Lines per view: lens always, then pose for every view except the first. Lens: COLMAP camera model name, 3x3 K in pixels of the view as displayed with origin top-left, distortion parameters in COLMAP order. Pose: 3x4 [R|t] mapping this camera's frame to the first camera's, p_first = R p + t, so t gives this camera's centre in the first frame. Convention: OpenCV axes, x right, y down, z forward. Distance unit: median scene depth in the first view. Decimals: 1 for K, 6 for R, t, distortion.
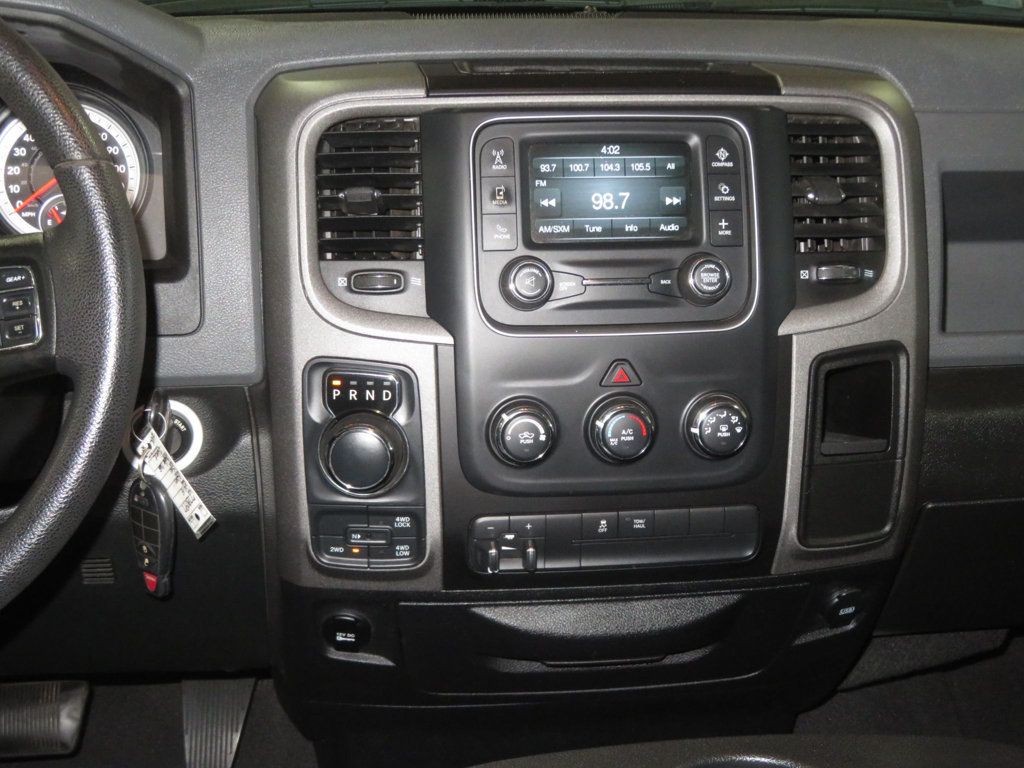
lens RADIAL K [[1434.8, 0, 511.4], [0, 1434.8, 380.0], [0, 0, 1]] dist [-0.020550, -0.072097]
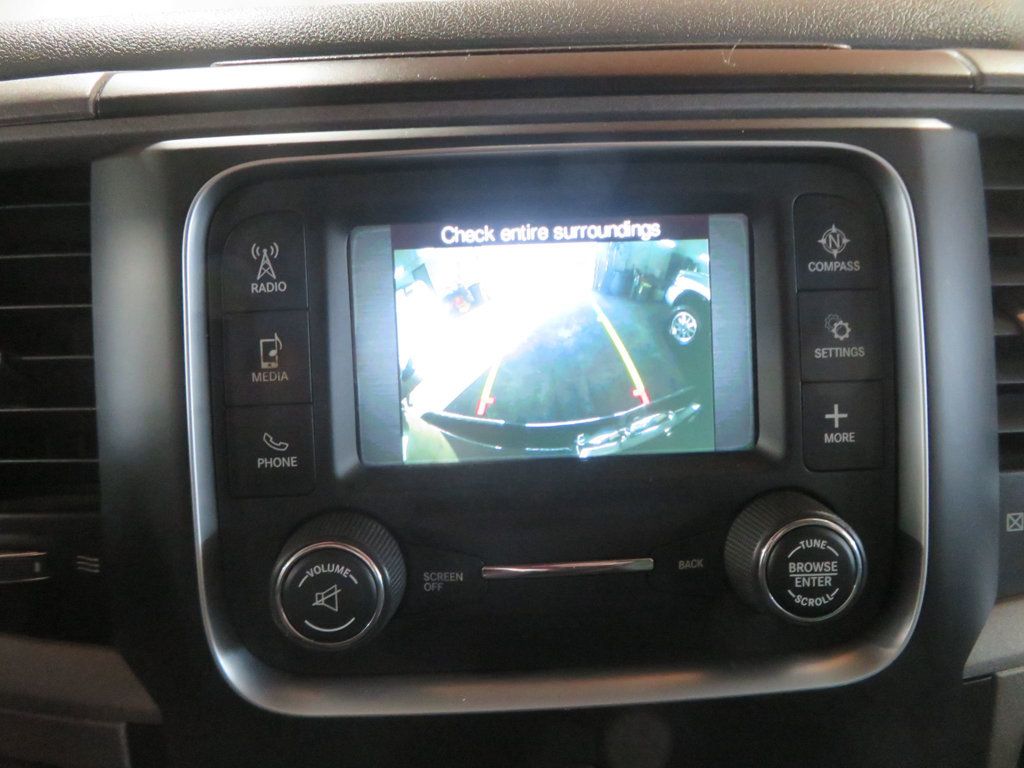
lens RADIAL K [[743.6, 0, 512.0], [0, 743.6, 384.0], [0, 0, 1]] dist [-0.005559, 0.011874]
pose [[0.996011, -0.005172, -0.089077, 0.076213], [0.009385, 0.998854, 0.046941, -0.128847], [0.088732, -0.047590, 0.994918, 0.787691]]
